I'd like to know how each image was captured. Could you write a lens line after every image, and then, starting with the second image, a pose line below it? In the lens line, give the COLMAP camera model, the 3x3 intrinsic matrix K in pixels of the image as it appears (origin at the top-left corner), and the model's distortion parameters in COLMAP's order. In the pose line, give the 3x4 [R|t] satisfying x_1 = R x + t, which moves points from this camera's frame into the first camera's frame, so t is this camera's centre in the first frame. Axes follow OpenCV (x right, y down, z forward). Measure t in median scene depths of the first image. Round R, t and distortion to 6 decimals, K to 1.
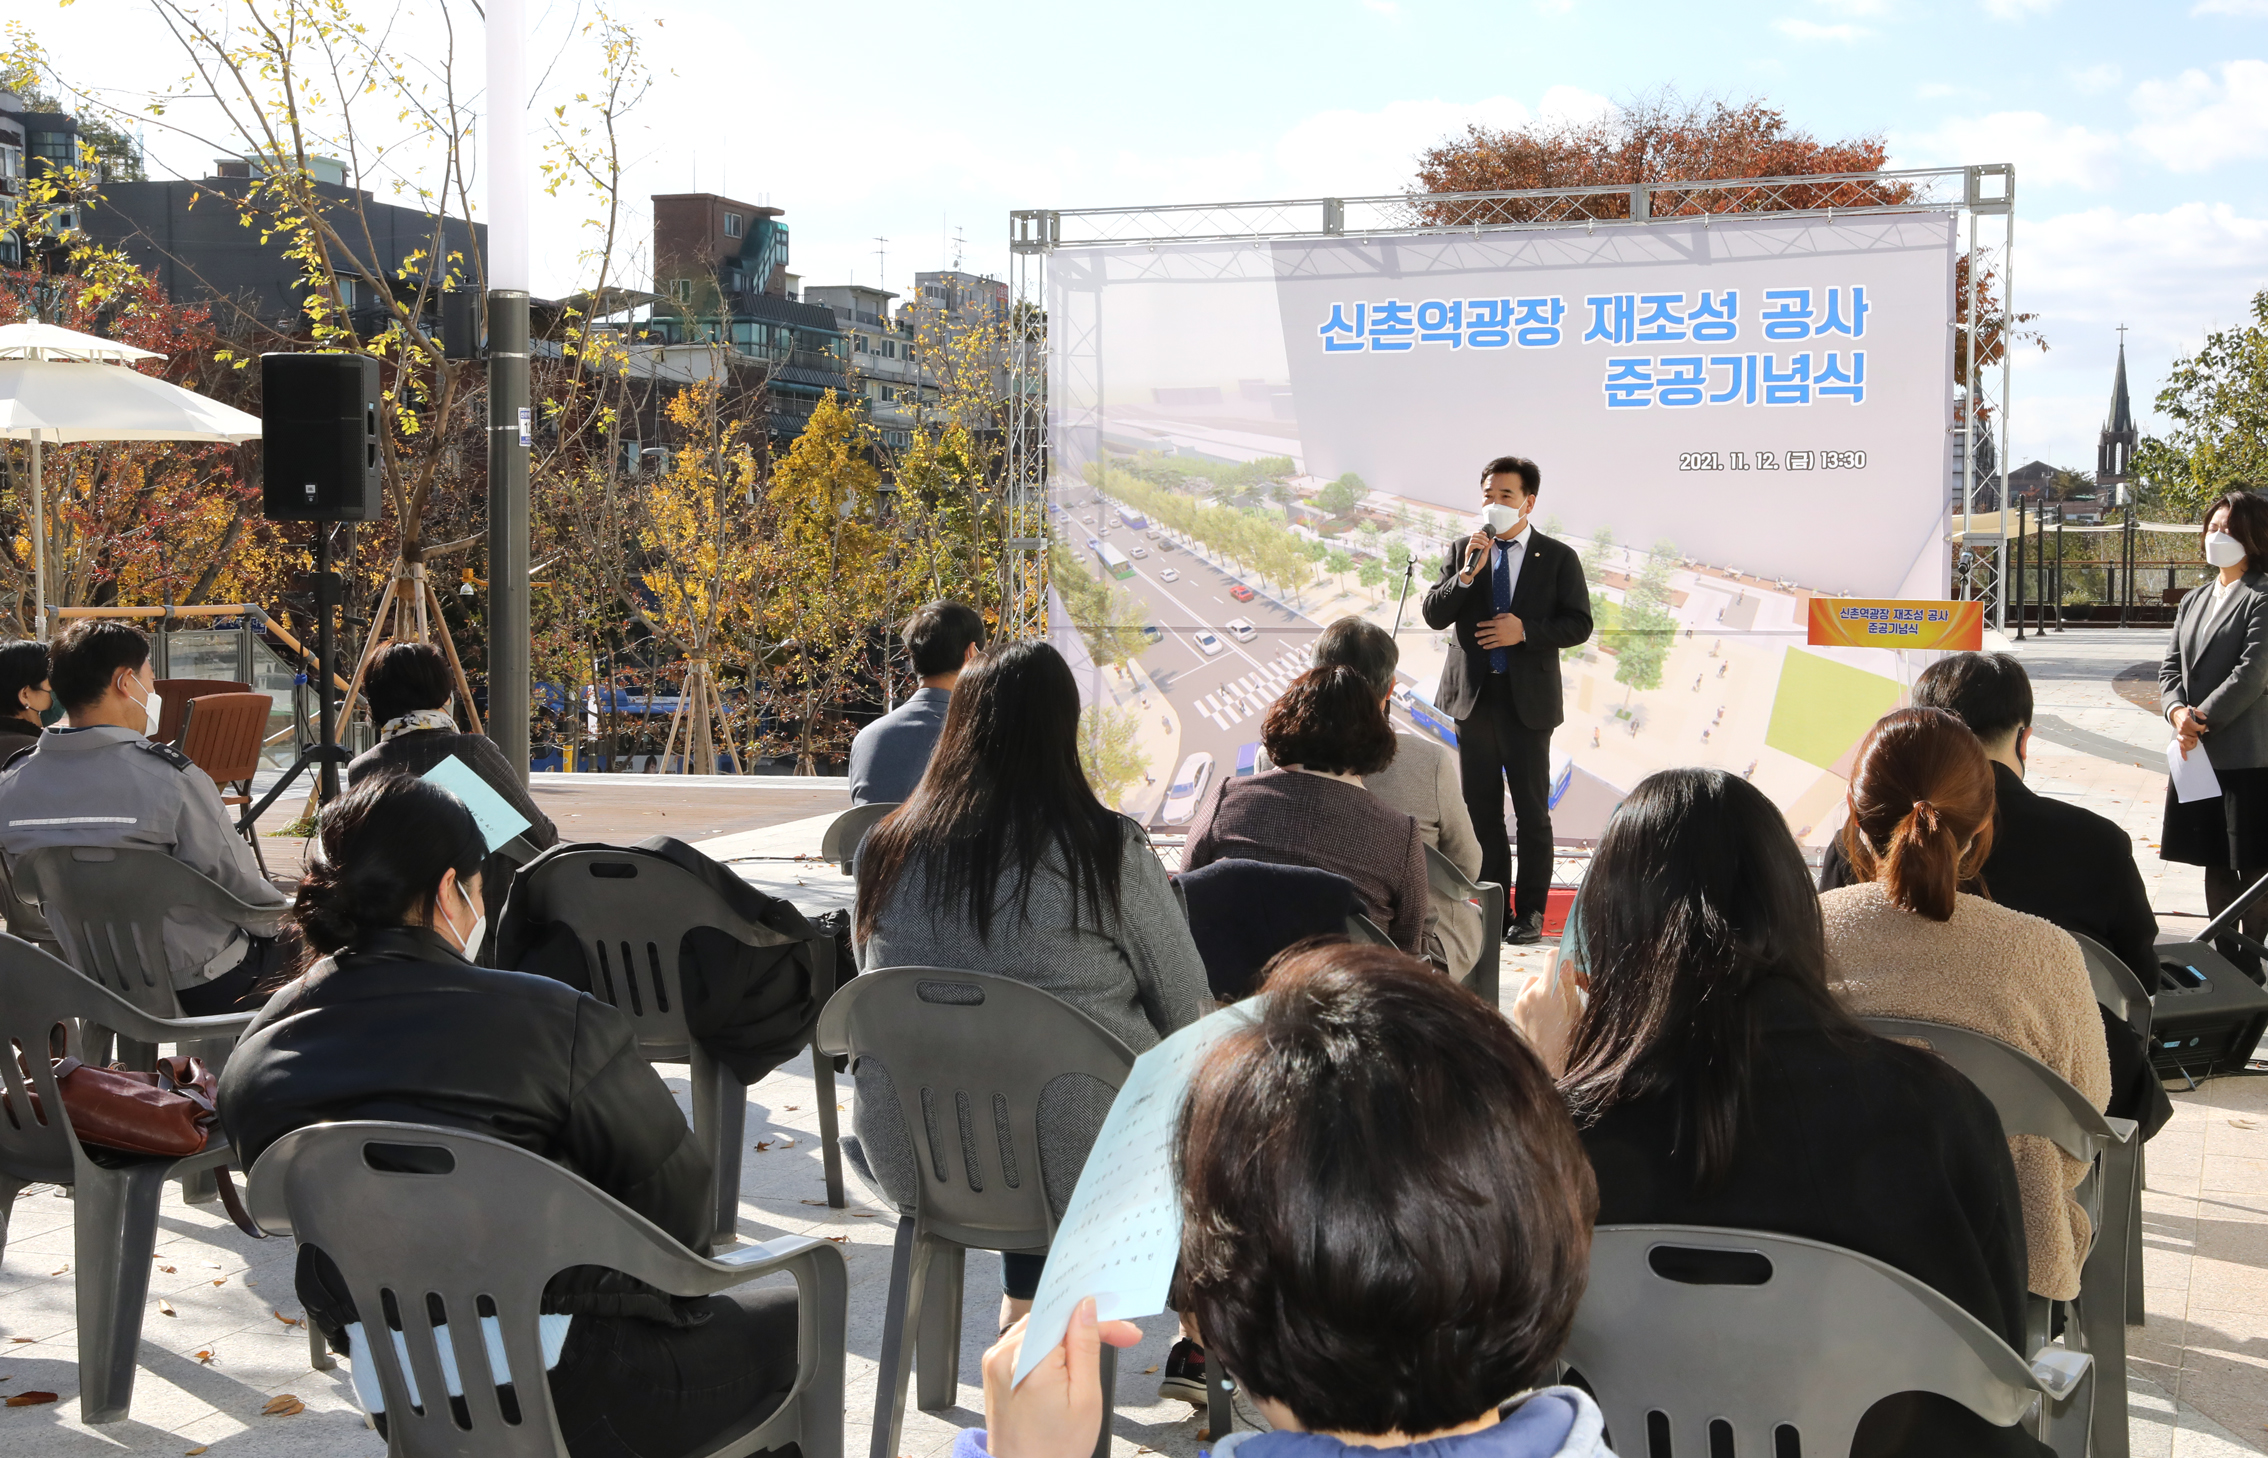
lens RADIAL K [[3102.6, 0, 1146.3], [0, 3102.6, 701.0], [0, 0, 1]] dist [0.083110, 0.000000]
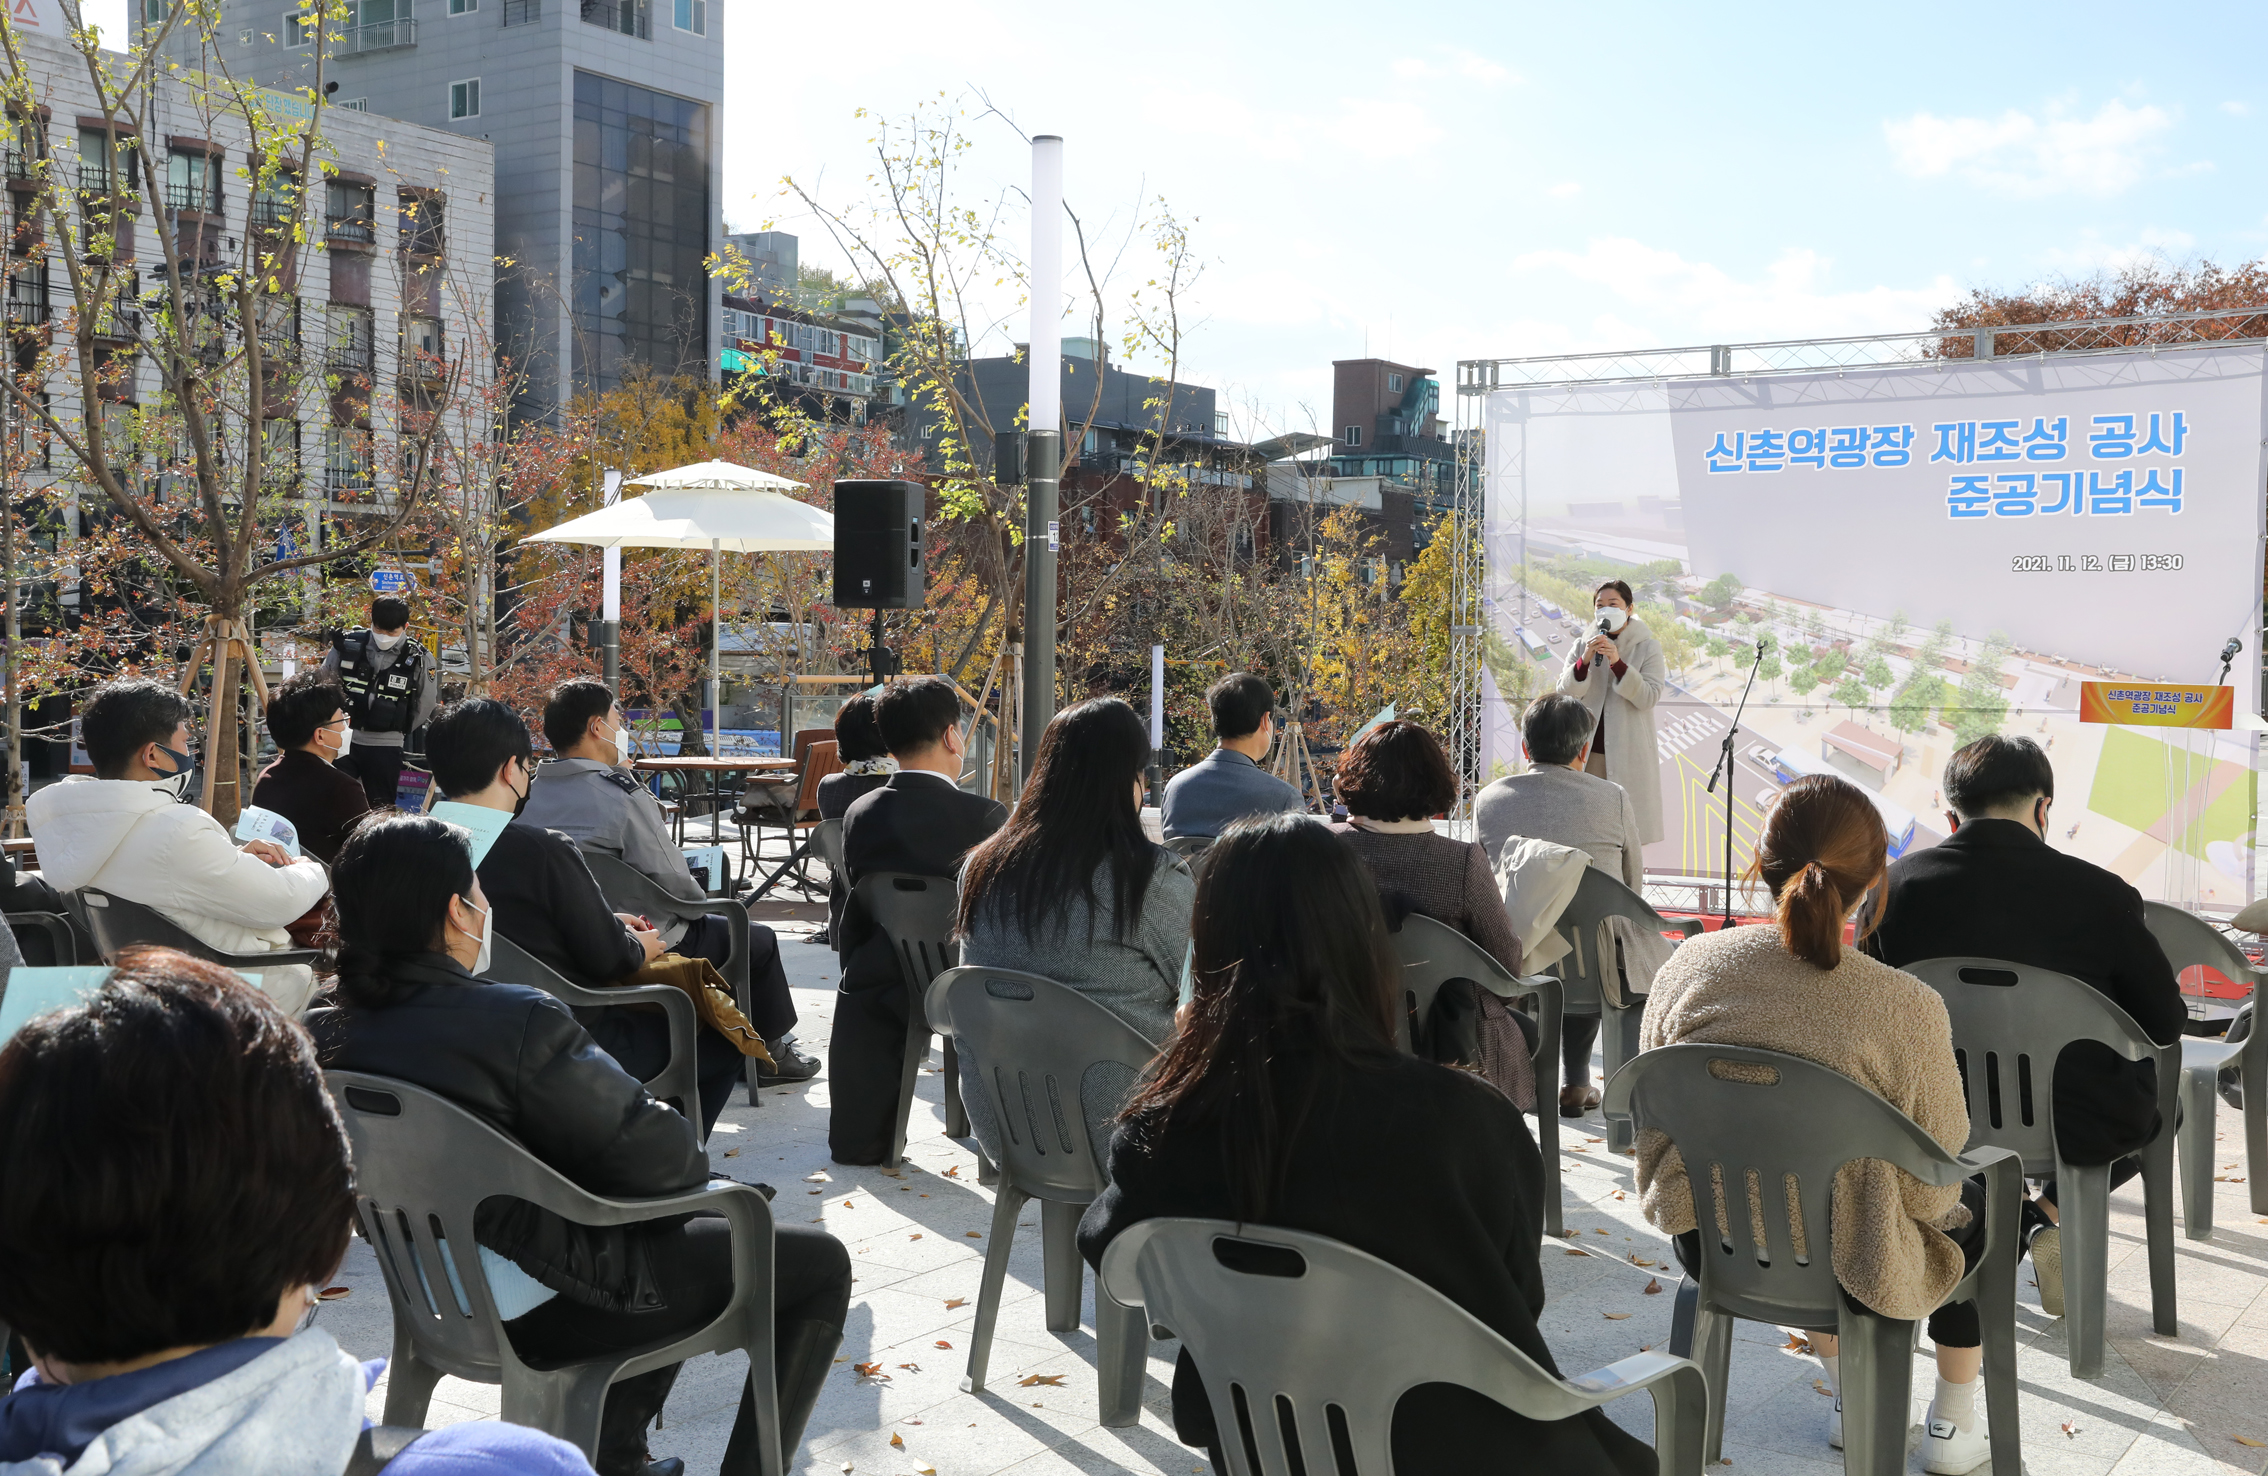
lens RADIAL K [[2438.2, 0, 1137.0], [0, 2438.2, 726.6], [0, 0, 1]] dist [0.041807, 0.000000]
pose [[0.968871, 0.017844, -0.246924, 0.078705], [-0.020945, 0.999731, -0.009939, -0.000092], [0.246680, 0.014801, 0.968984, 0.030064]]
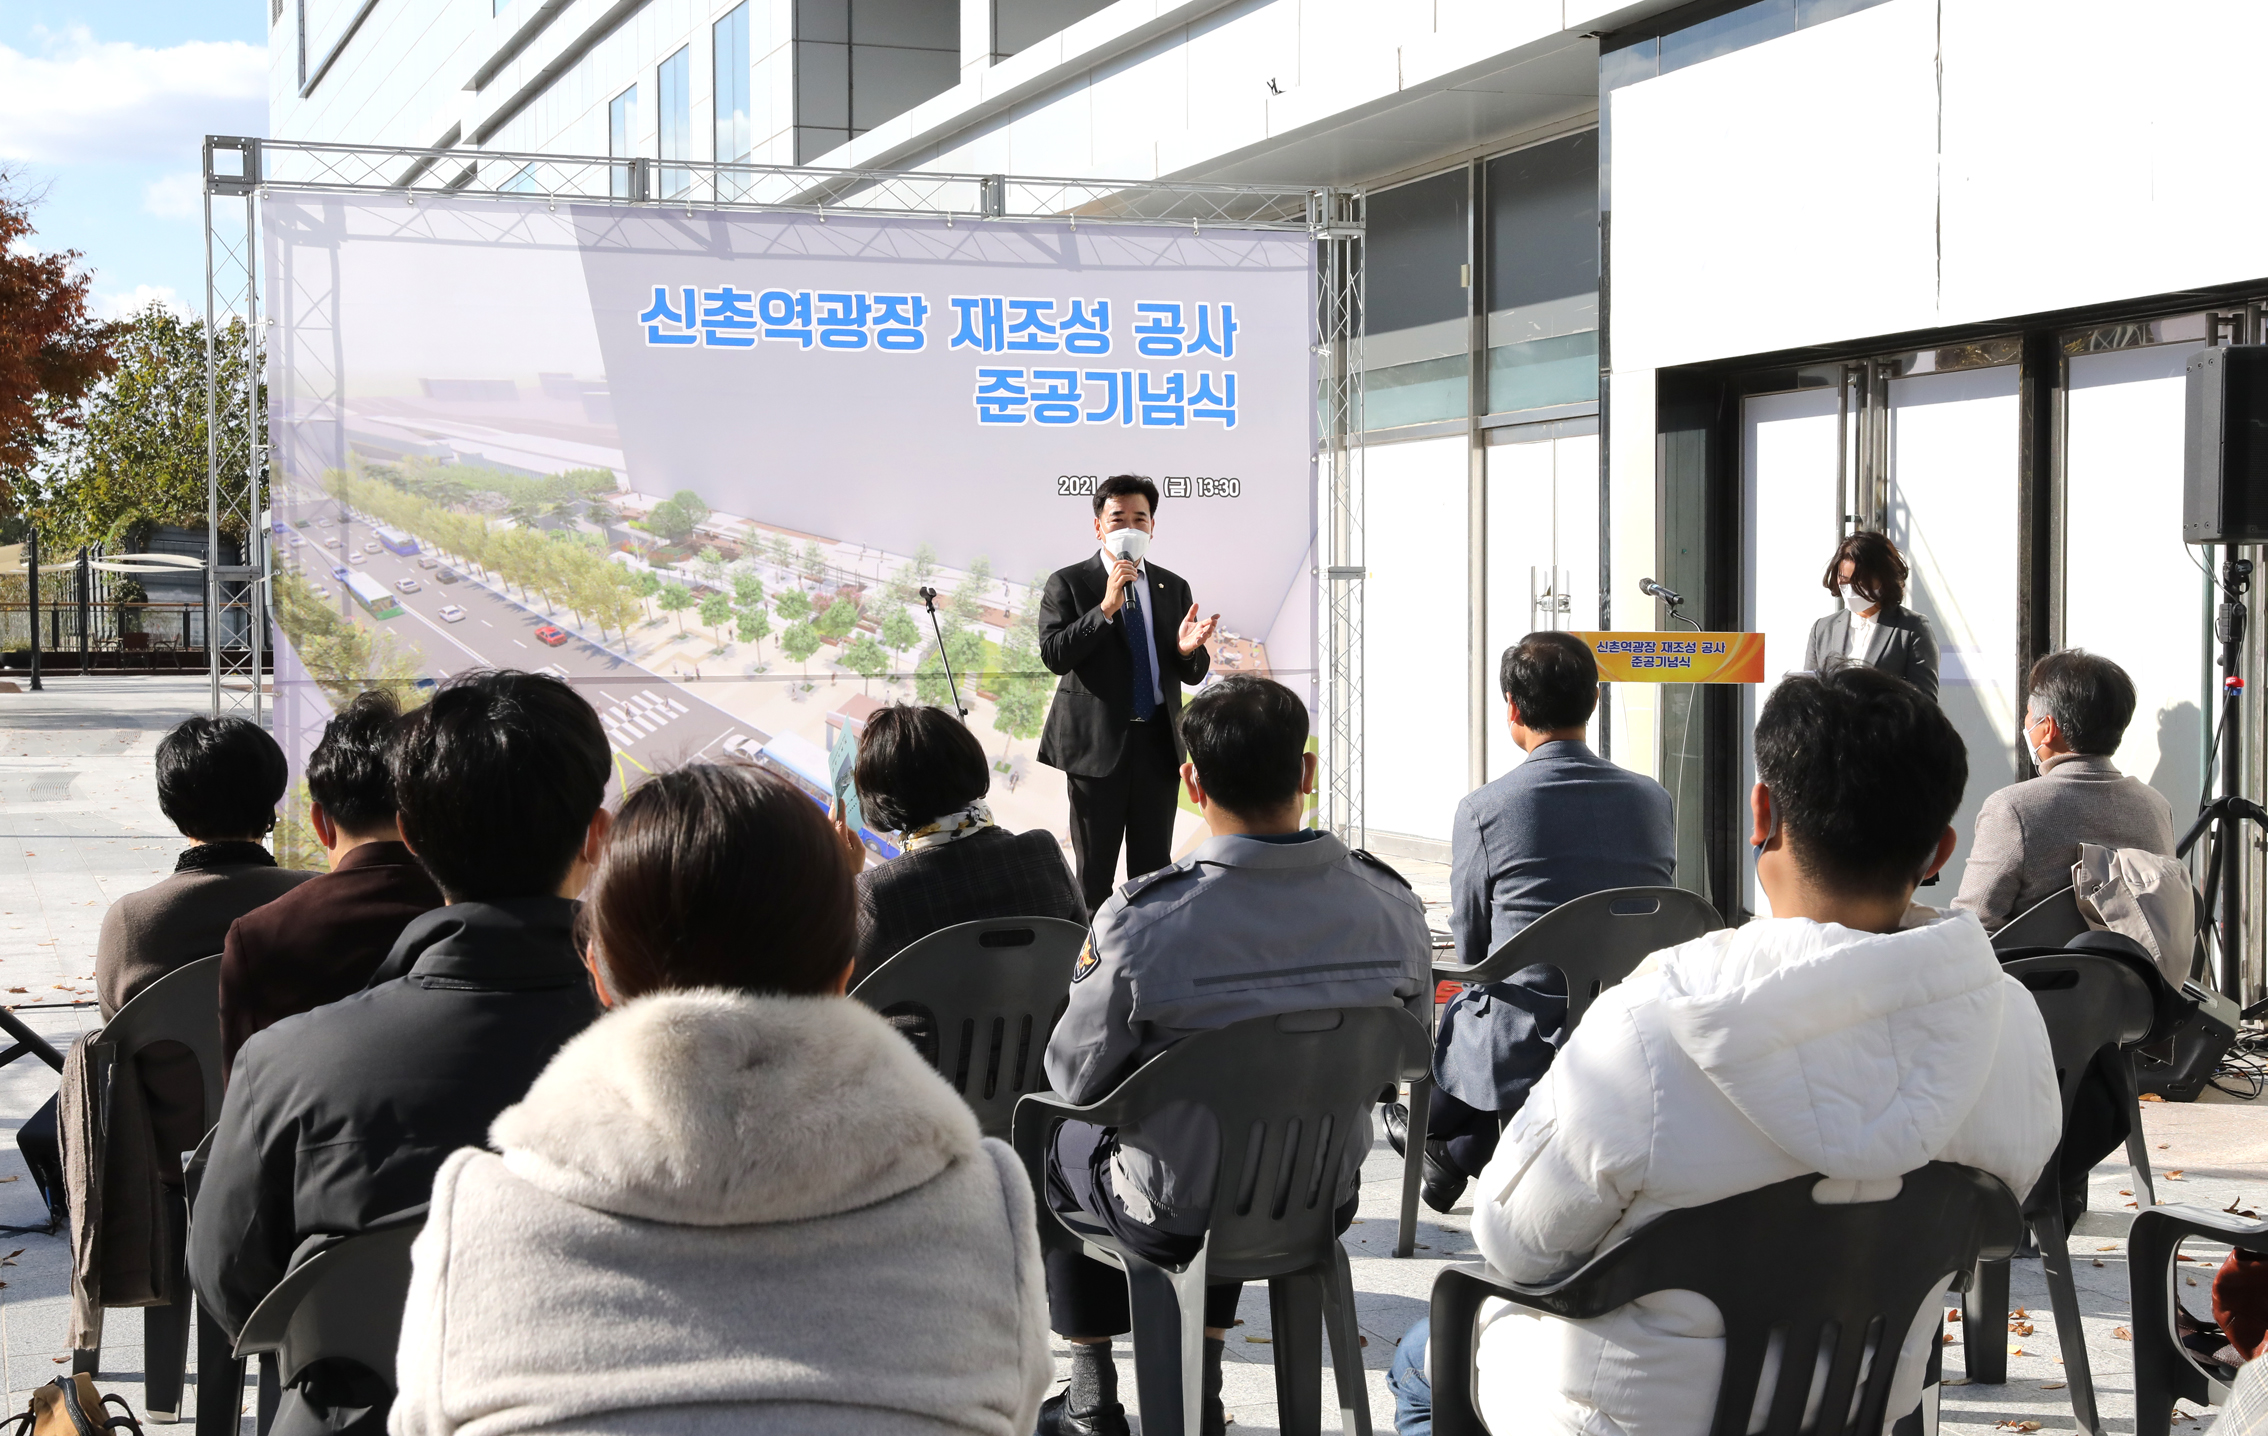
lens RADIAL K [[3344.6, 0, 1147.2], [0, 3344.6, 715.8], [0, 0, 1]] dist [0.121180, 0.000000]
pose [[0.774120, -0.023953, 0.632586, -0.411488], [0.031120, 0.999516, -0.000236, -0.008706], [-0.632274, 0.019869, 0.774490, 0.223733]]
